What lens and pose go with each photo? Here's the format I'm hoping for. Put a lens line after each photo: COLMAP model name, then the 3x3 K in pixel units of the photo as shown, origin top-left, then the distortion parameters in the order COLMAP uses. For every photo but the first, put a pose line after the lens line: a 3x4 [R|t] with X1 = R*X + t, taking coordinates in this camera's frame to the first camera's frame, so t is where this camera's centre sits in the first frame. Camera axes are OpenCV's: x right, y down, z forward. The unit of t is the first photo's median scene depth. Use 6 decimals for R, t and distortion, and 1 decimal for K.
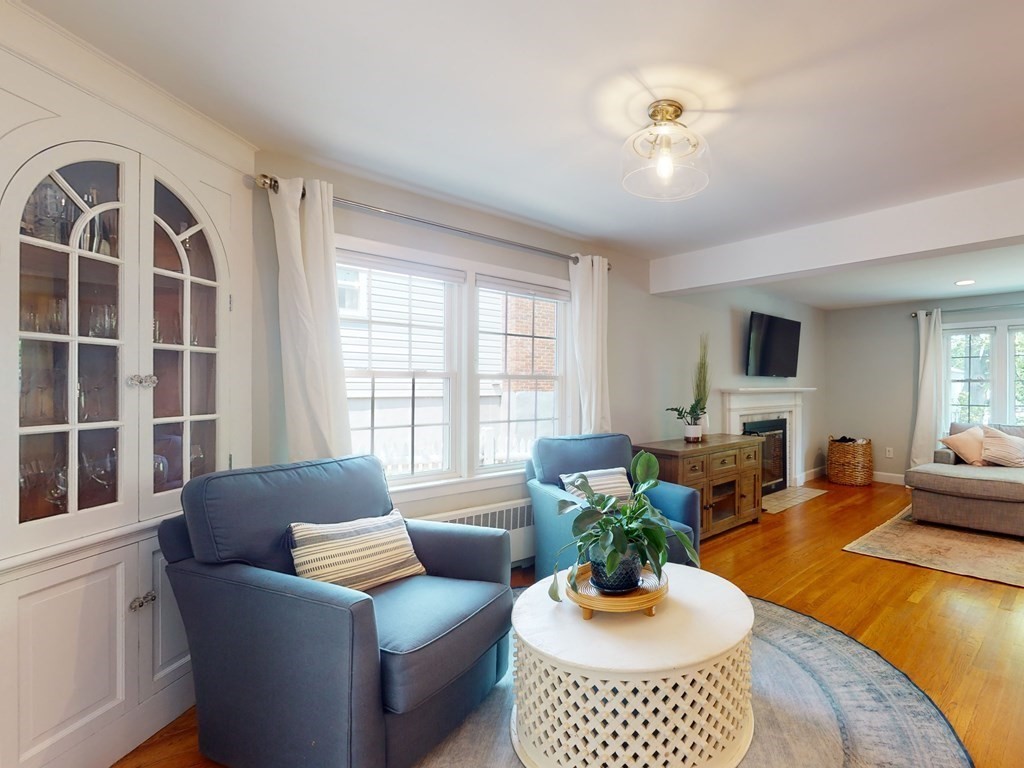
lens RADIAL K [[510.2, 0, 626.1], [0, 510.2, 385.9], [0, 0, 1]] dist [-0.025910, 0.014225]
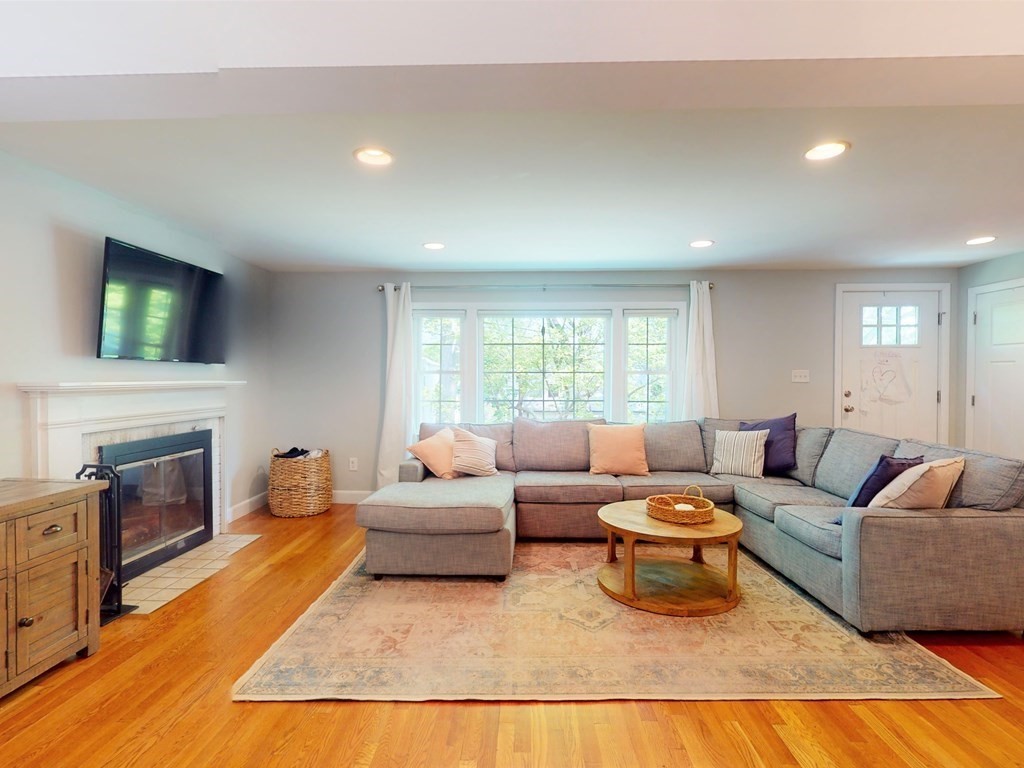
lens RADIAL K [[510.8, 0, 512.0], [0, 510.8, 384.0], [0, 0, 1]] dist [-0.000211, 0.000081]
pose [[0.748945, -0.006701, 0.662598, 0.247863], [-0.000597, 0.999942, 0.010787, 0.000453], [-0.662632, -0.008474, 0.748898, 0.343557]]
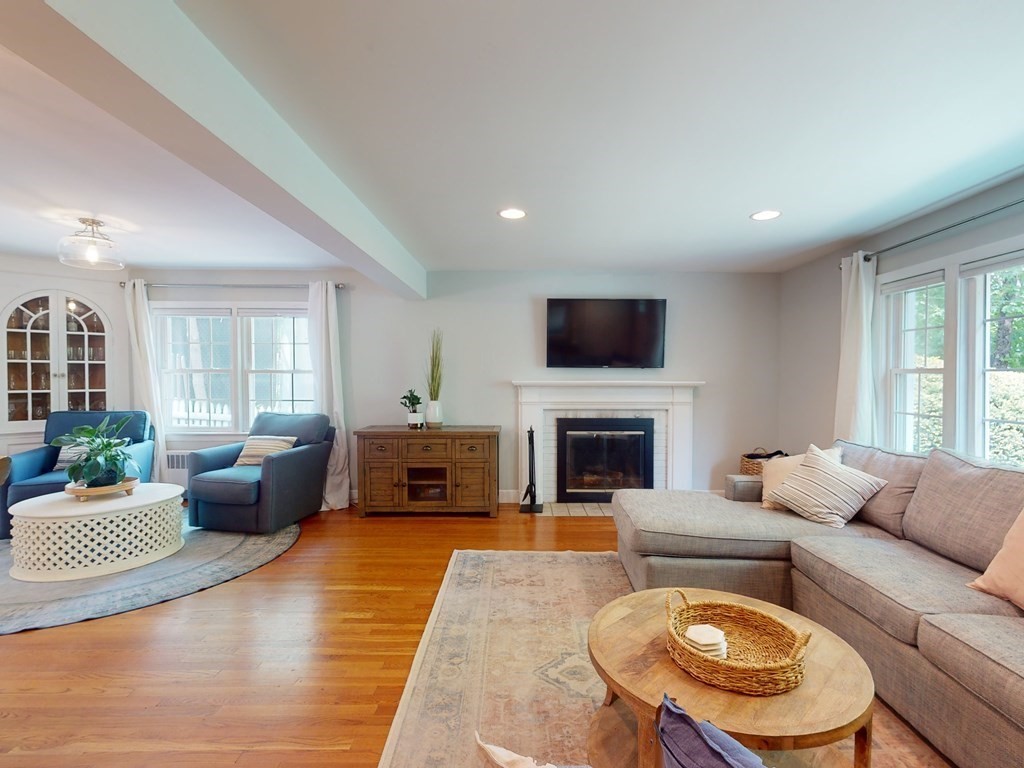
lens RADIAL K [[495.5, 0, 519.0], [0, 495.5, 385.9], [0, 0, 1]] dist [0.000783, 0.000158]
pose [[0.678192, 0.014318, -0.734745, 0.962916], [-0.002770, 0.999853, 0.016927, -0.001905], [0.734879, -0.009445, 0.678132, 0.371793]]
